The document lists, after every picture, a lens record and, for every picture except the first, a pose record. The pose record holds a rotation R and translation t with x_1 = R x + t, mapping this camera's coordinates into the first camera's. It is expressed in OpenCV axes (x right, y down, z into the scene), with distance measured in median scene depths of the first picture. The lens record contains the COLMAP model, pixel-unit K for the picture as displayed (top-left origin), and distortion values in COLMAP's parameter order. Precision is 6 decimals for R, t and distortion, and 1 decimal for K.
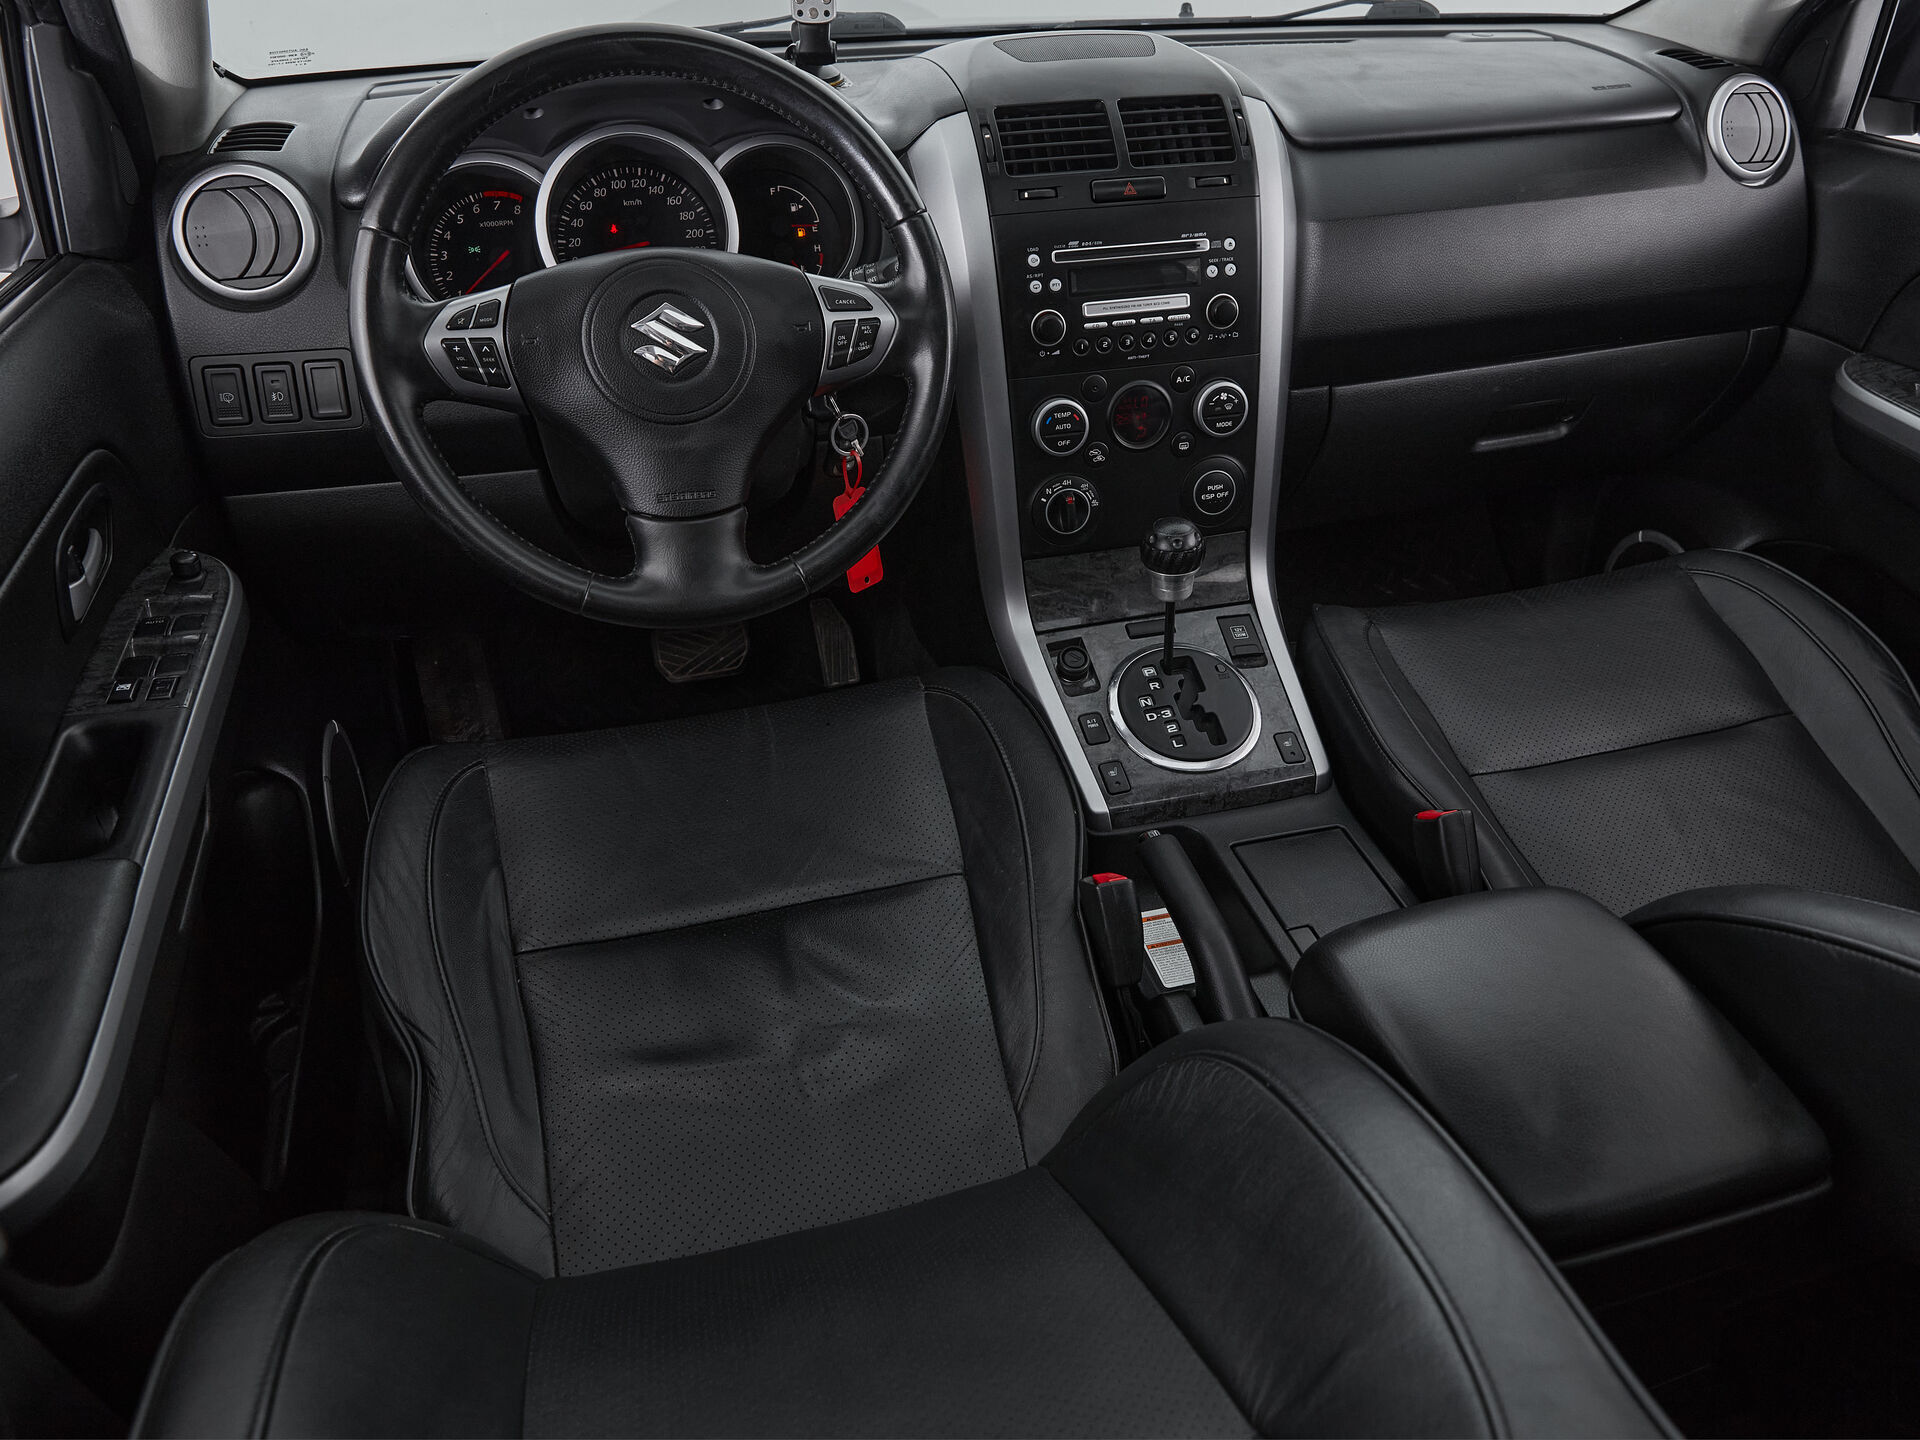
lens RADIAL K [[1435.6, 0, 1014.2], [0, 1435.6, 703.9], [0, 0, 1]] dist [-0.016569, 0.005448]
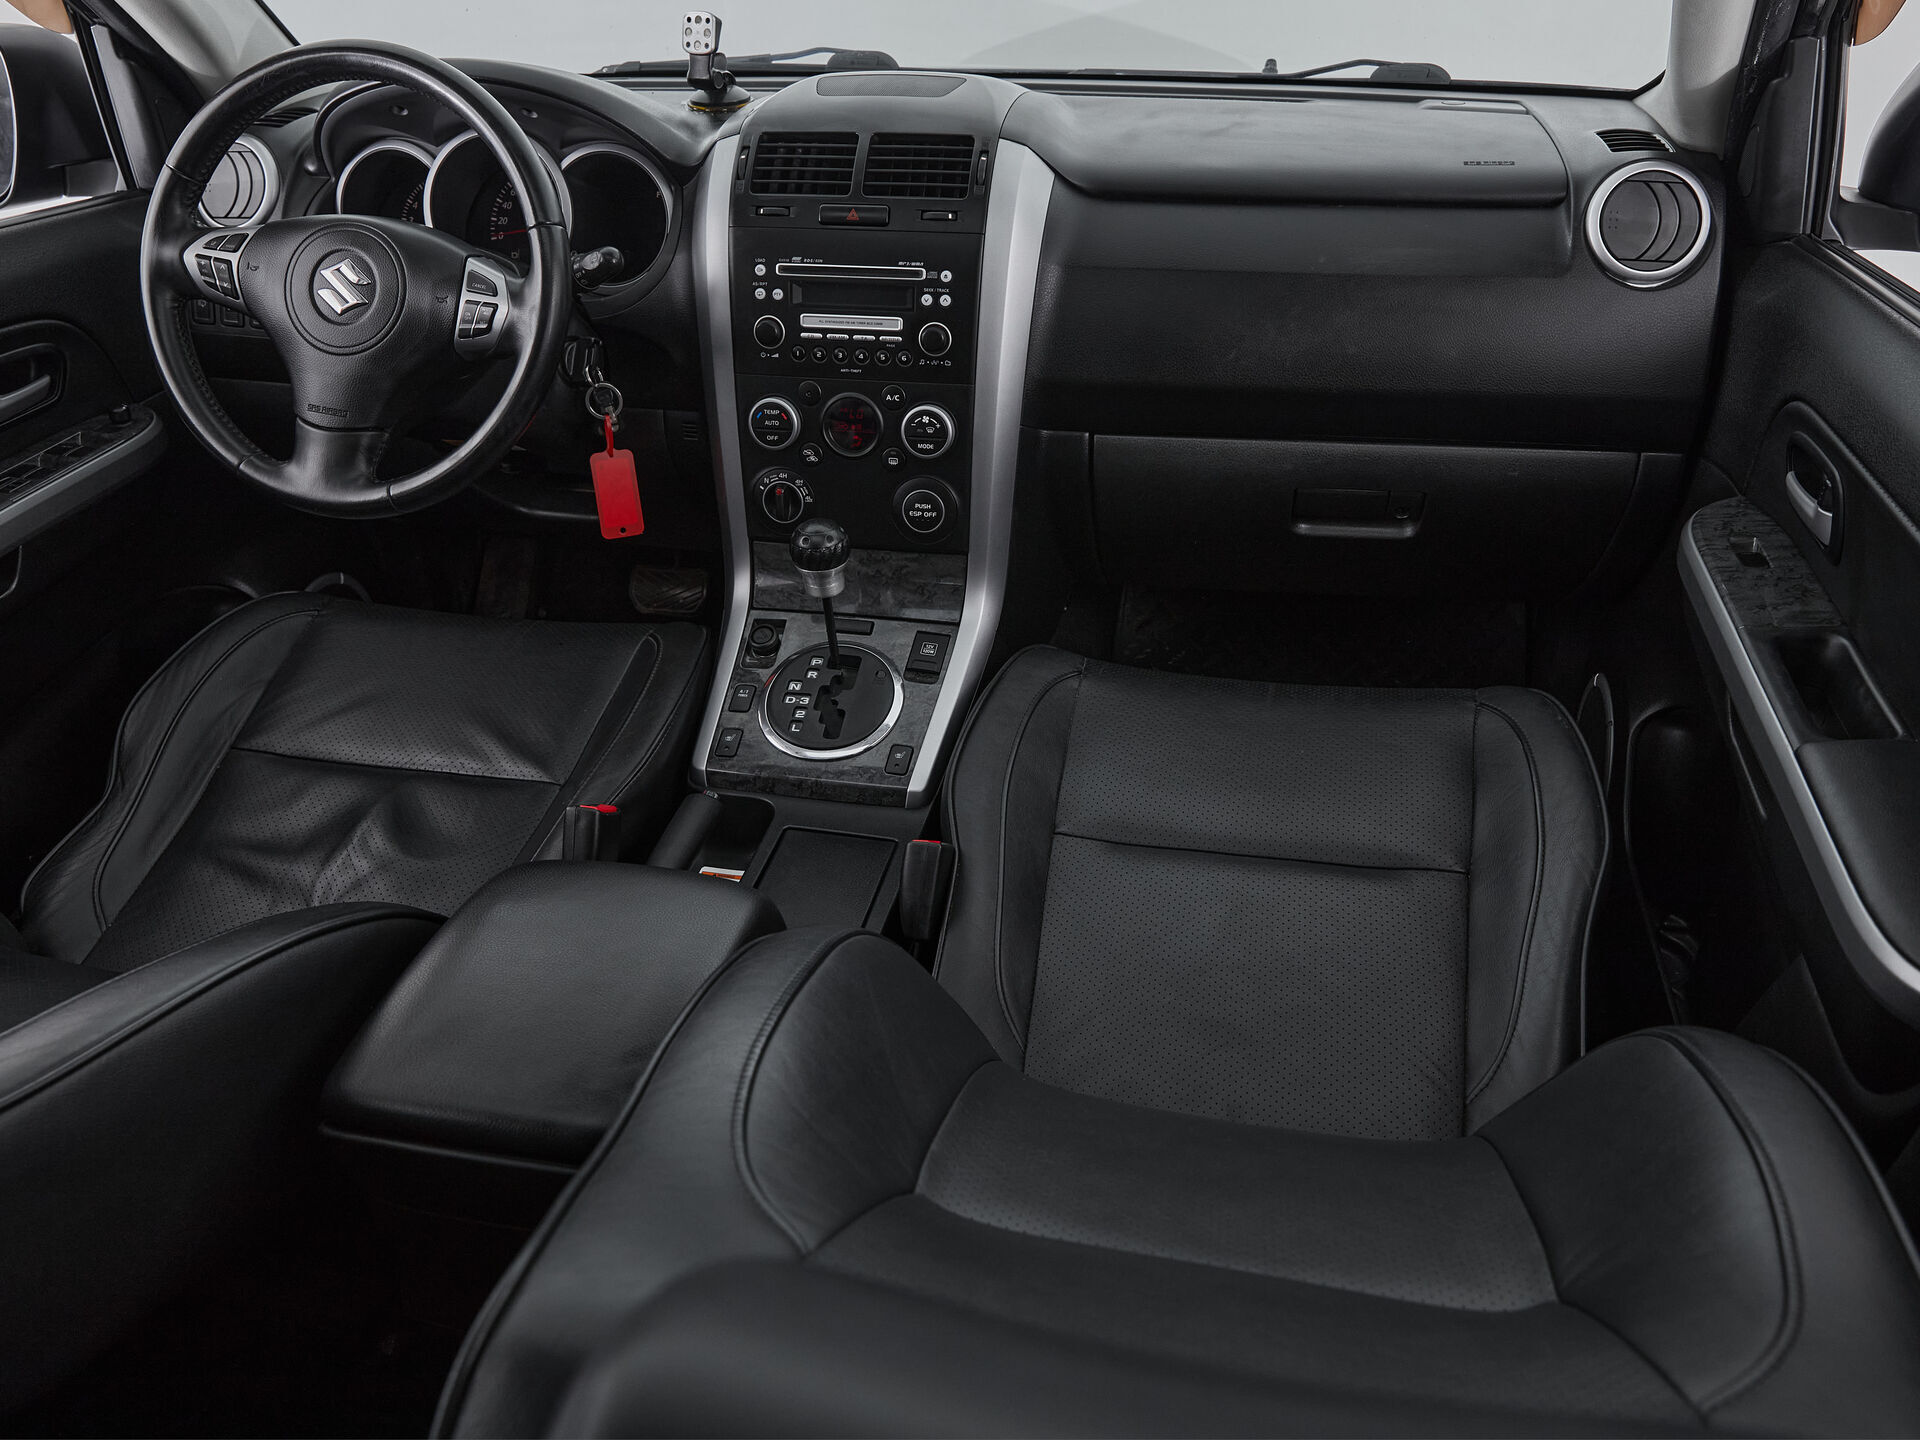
lens RADIAL K [[1435.6, 0, 990.4], [0, 1435.6, 703.4], [0, 0, 1]] dist [-0.016569, 0.005448]
pose [[0.886991, 0.226253, -0.402562, 0.672662], [-0.238476, 0.970937, 0.020248, -0.046729], [0.395443, 0.078042, 0.915169, 0.078028]]
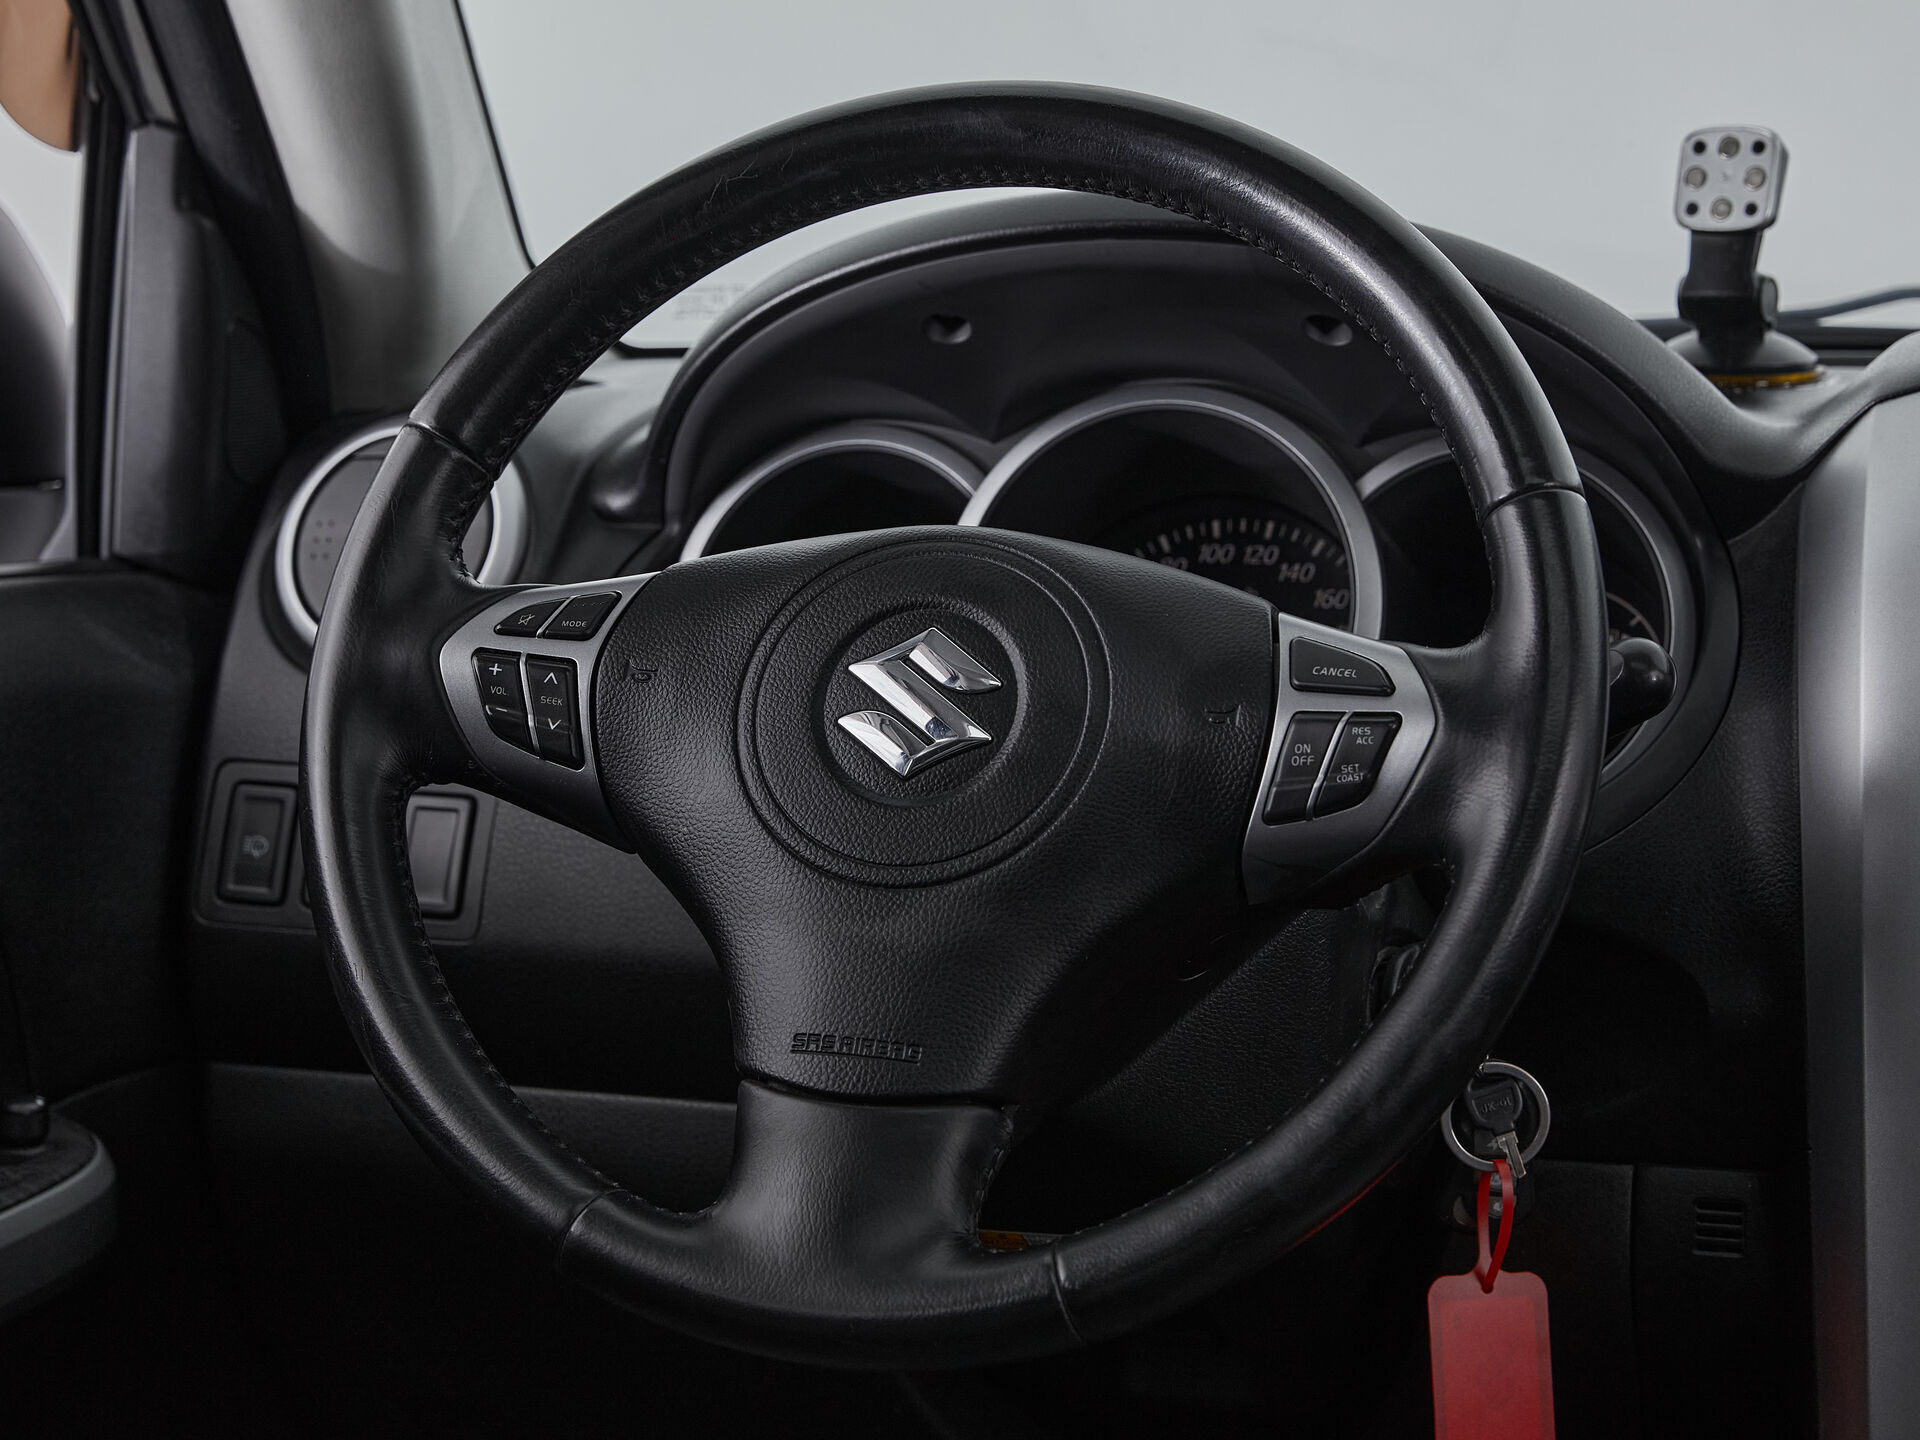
lens RADIAL K [[4260.8, 0, 942.9], [0, 4260.8, 716.9], [0, 0, 1]] dist [-0.029300, 0.000000]
pose [[0.826456, 0.058740, -0.559929, 0.387491], [-0.300498, 0.887054, -0.350479, 0.158688], [0.476100, 0.457913, 0.750762, 0.023539]]
